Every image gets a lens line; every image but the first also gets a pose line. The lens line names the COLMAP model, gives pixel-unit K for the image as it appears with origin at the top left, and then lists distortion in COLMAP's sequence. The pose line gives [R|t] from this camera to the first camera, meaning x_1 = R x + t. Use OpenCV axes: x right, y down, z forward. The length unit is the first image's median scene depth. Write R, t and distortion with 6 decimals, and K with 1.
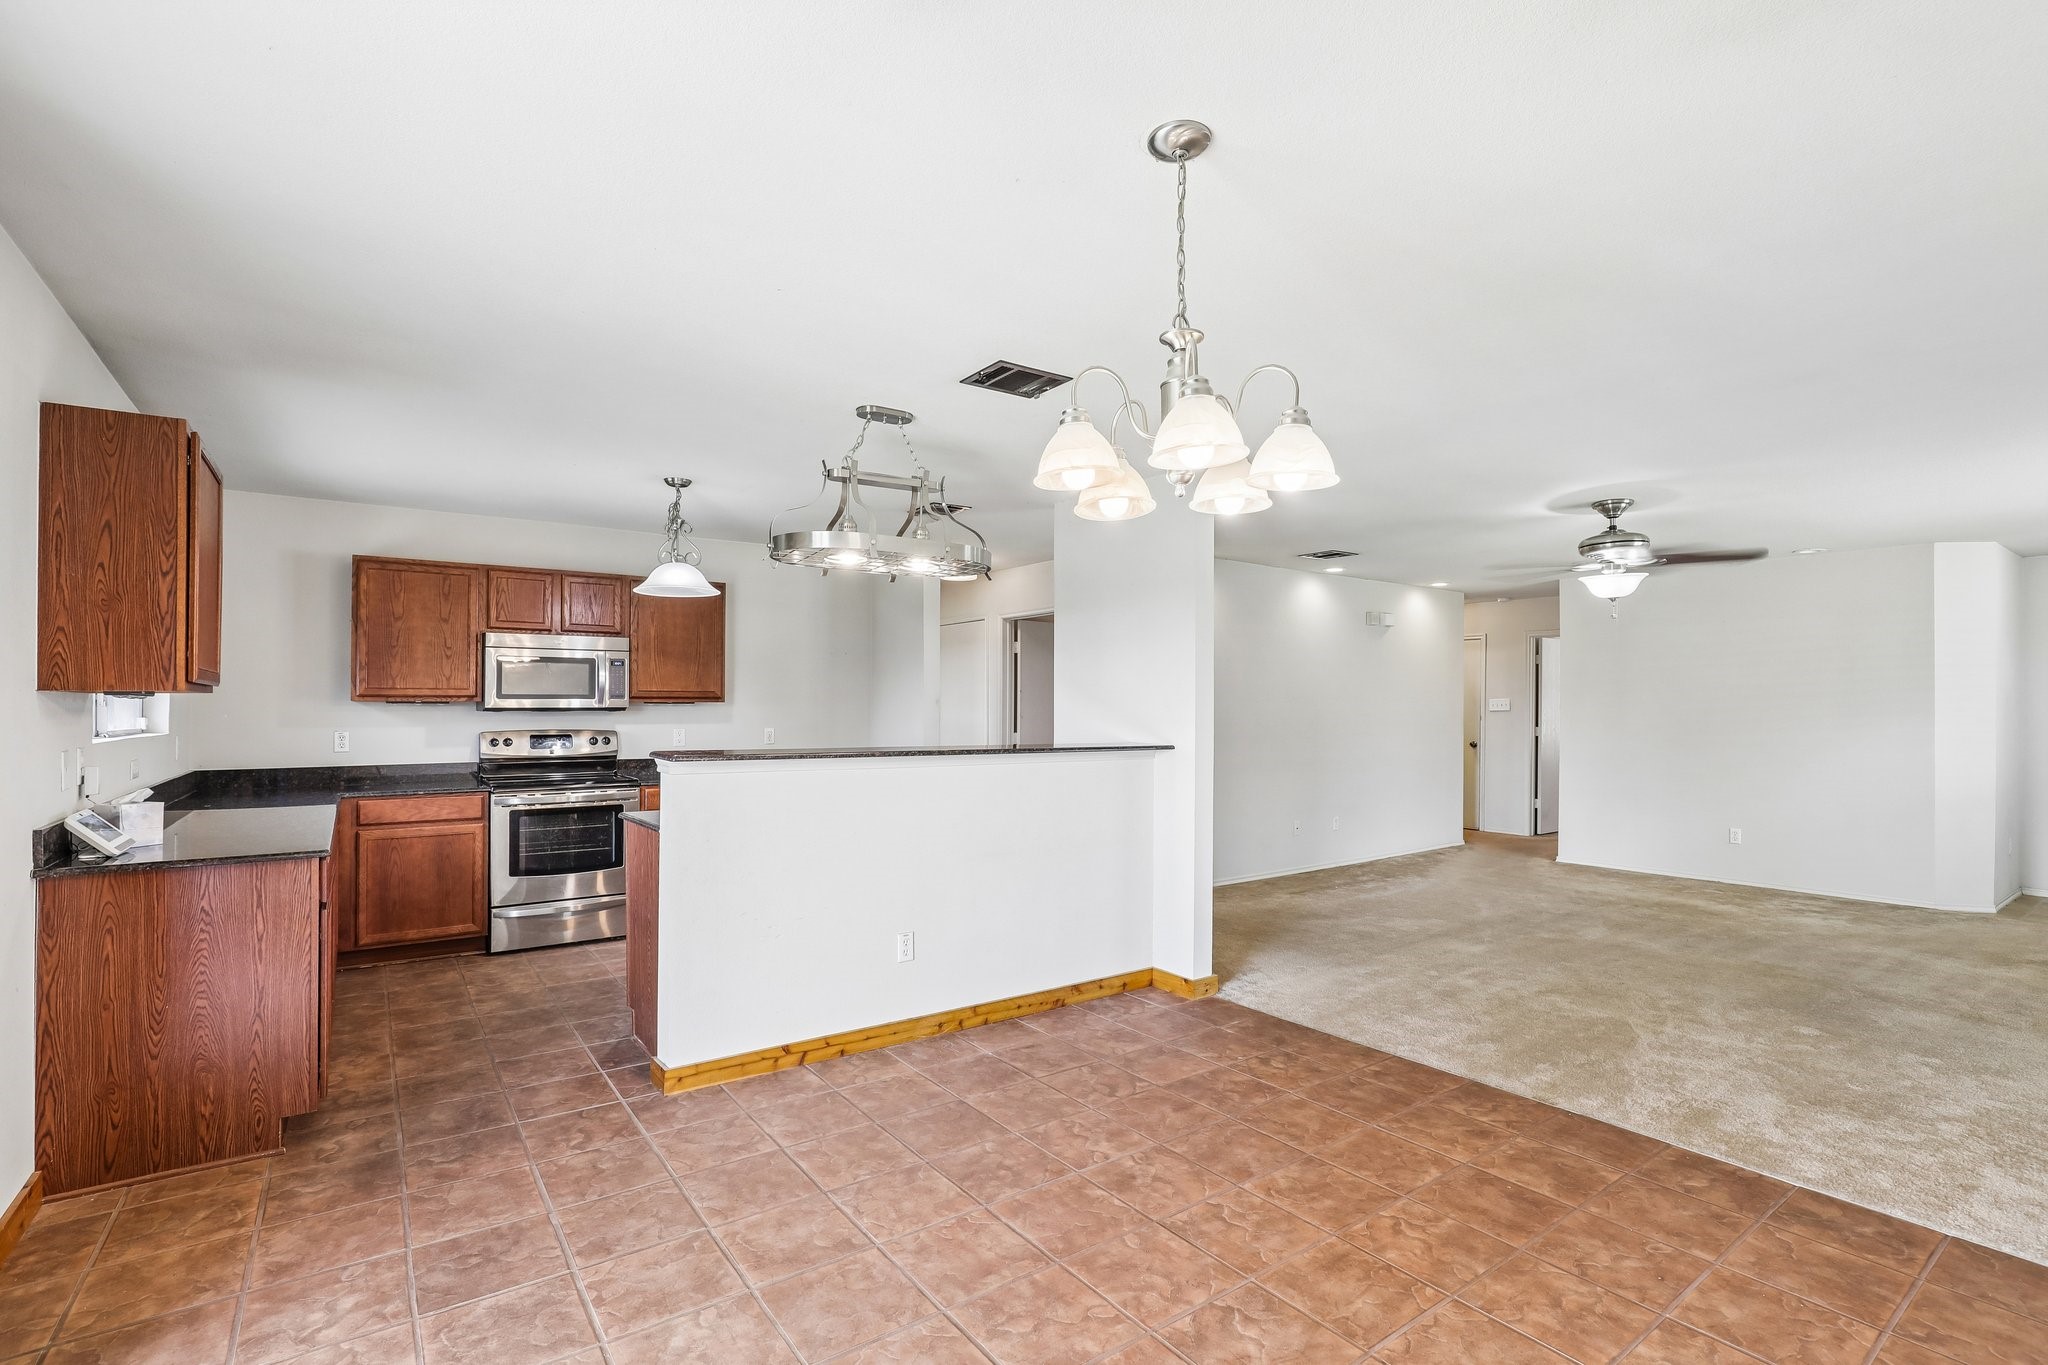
lens RADIAL K [[944.0, 0, 1027.0], [0, 944.0, 686.9], [0, 0, 1]] dist [-0.036362, 0.006915]
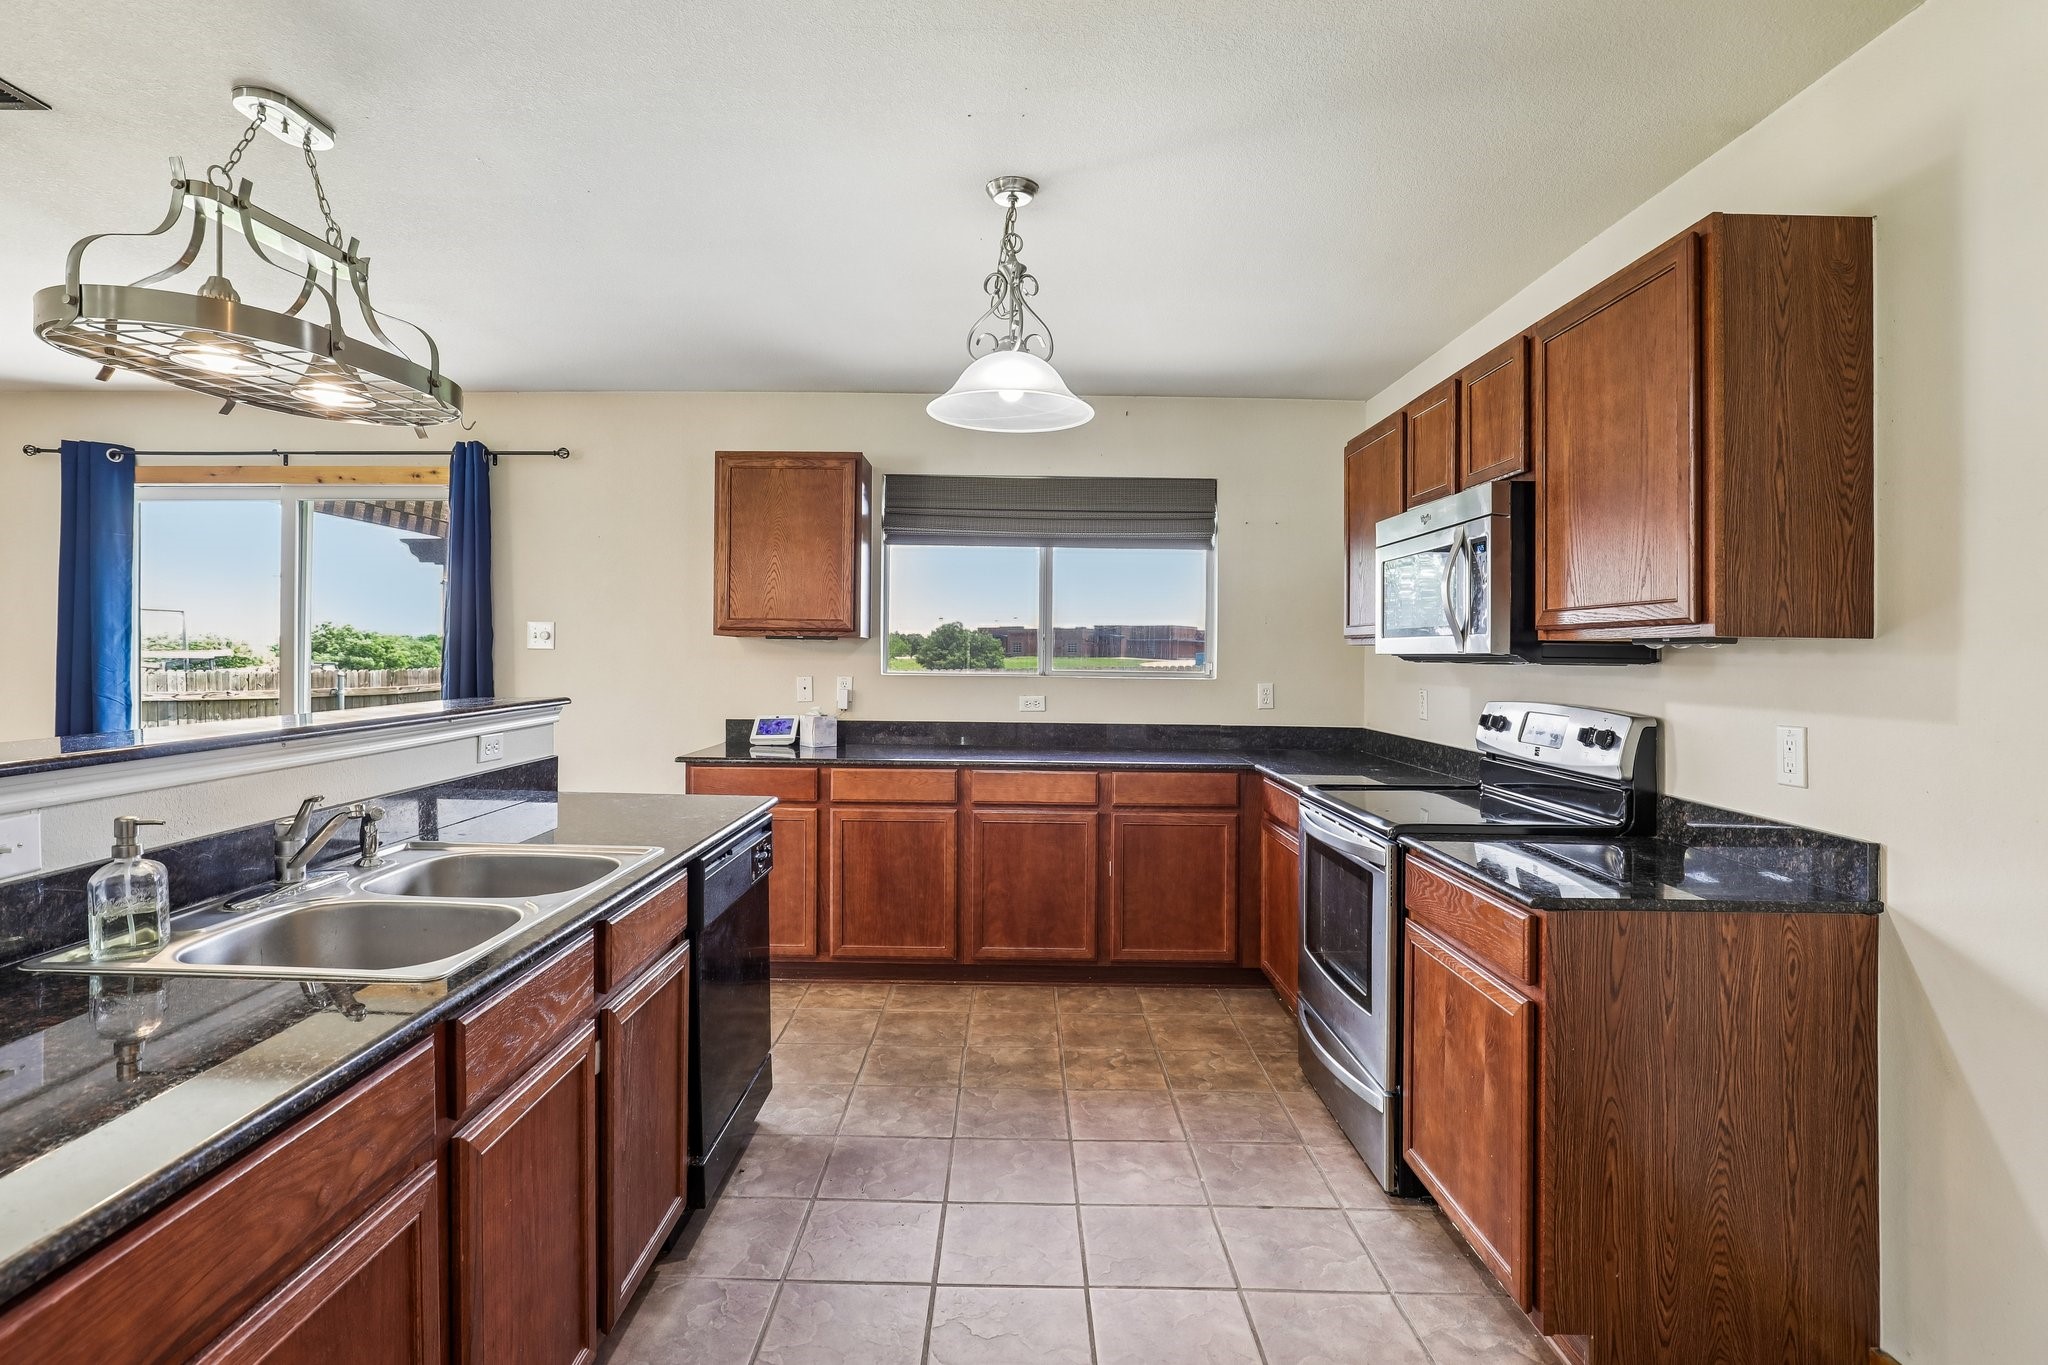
lens RADIAL K [[986.8, 0, 1004.9], [0, 986.8, 661.9], [0, 0, 1]] dist [-0.019716, 0.000442]
pose [[-0.587801, 0.002428, -0.809002, 0.043222], [0.005726, 0.999983, -0.001160, 0.027532], [0.808986, -0.005315, -0.587805, 1.223585]]
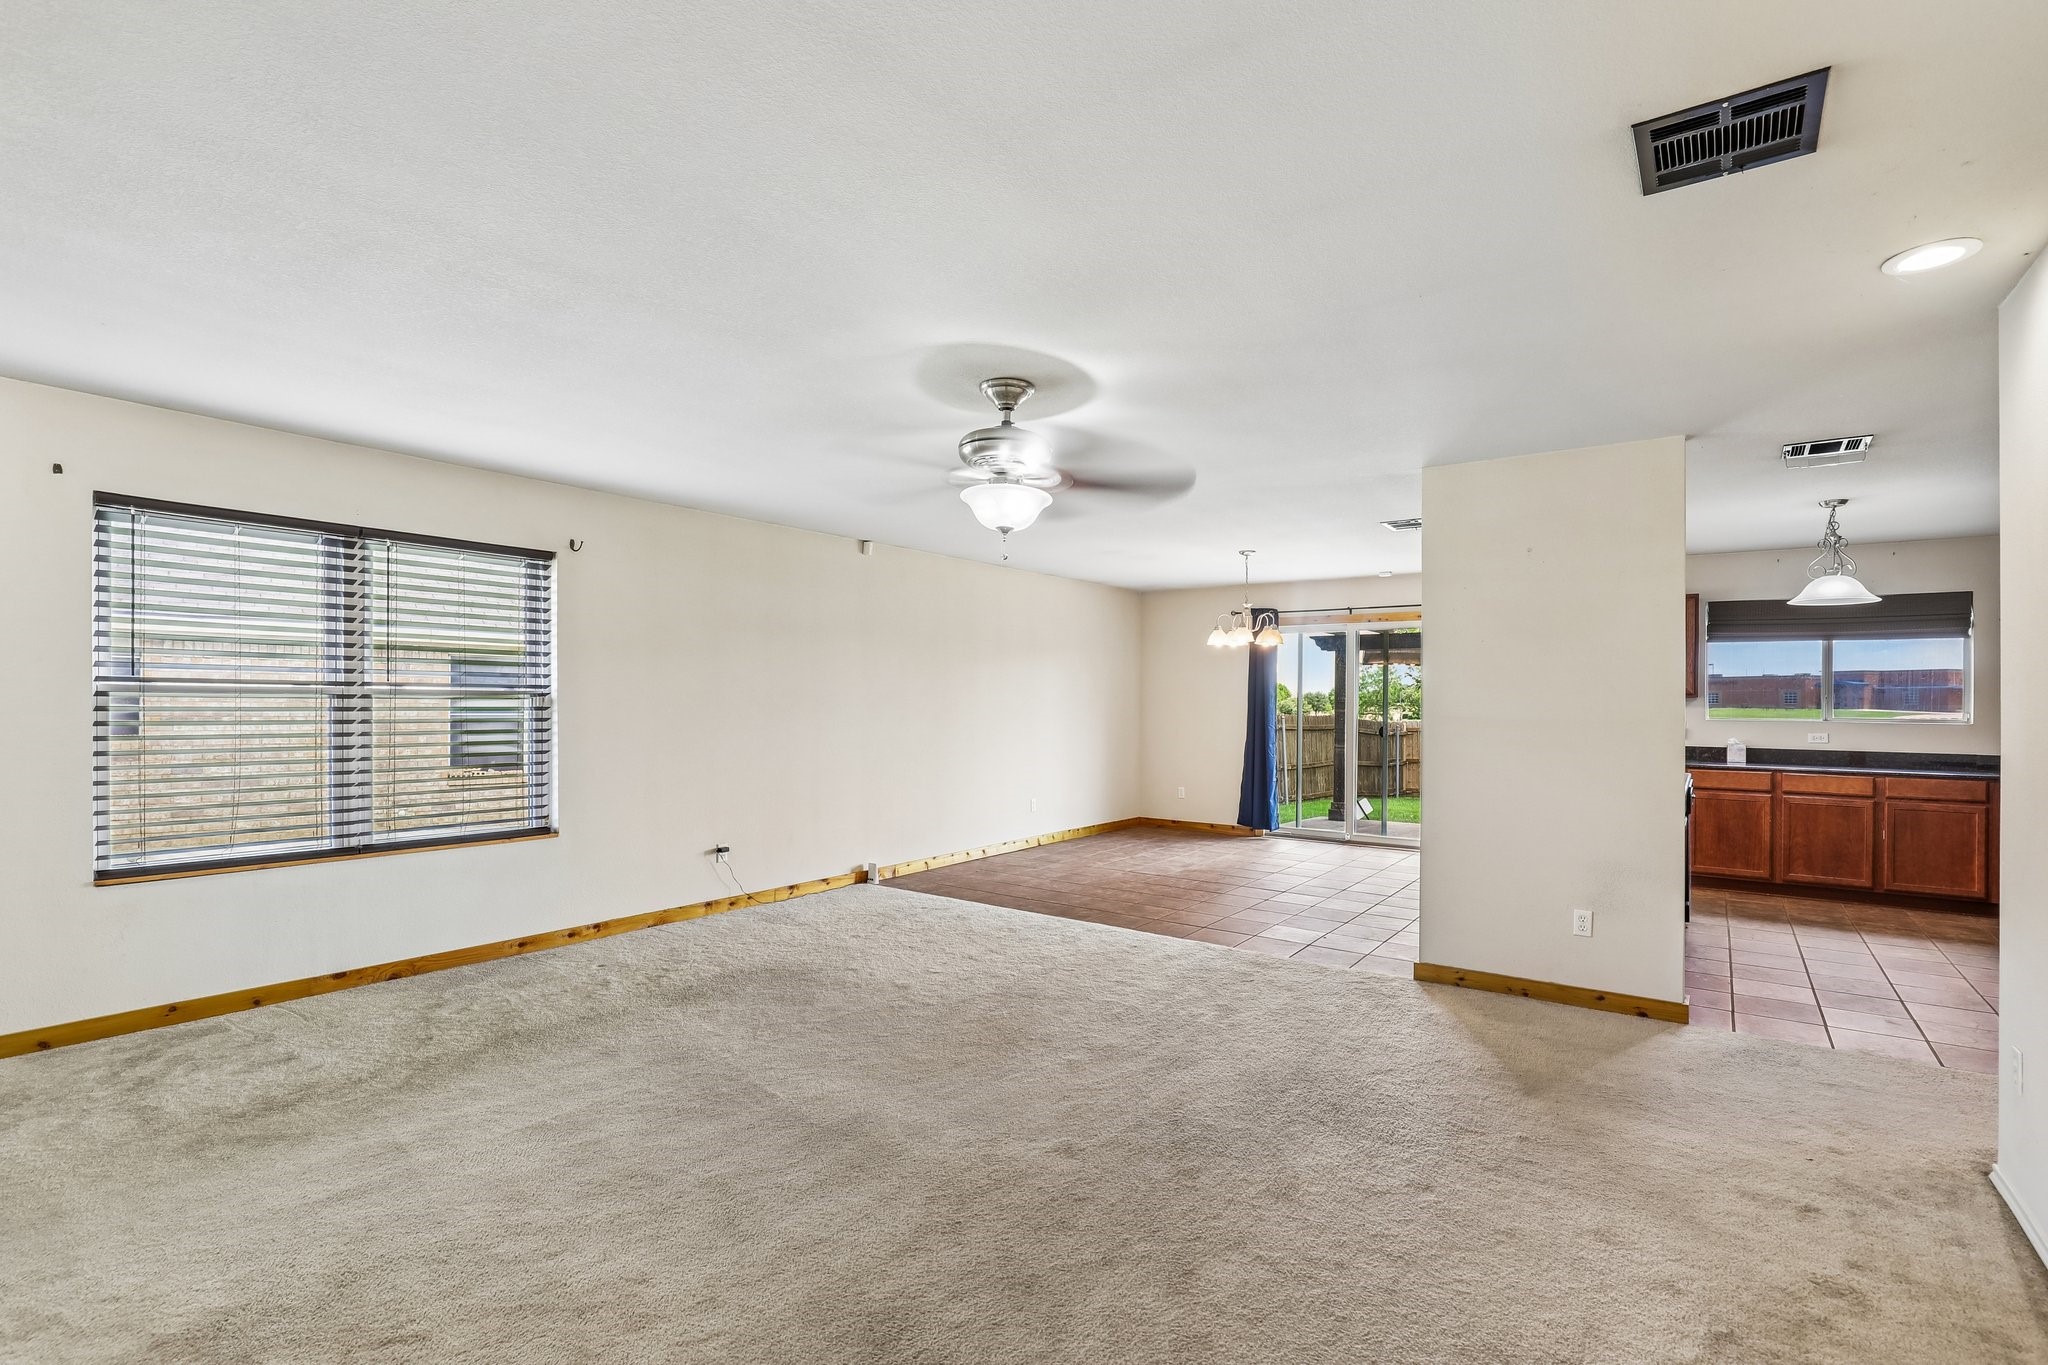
lens RADIAL K [[944.0, 0, 1023.8], [0, 944.0, 700.3], [0, 0, 1]] dist [-0.036362, 0.006915]
pose [[-0.950895, -0.005756, -0.309459, 0.830158], [-0.000787, 0.999869, -0.016180, 0.031660], [0.309512, -0.015142, -0.950775, 1.641921]]
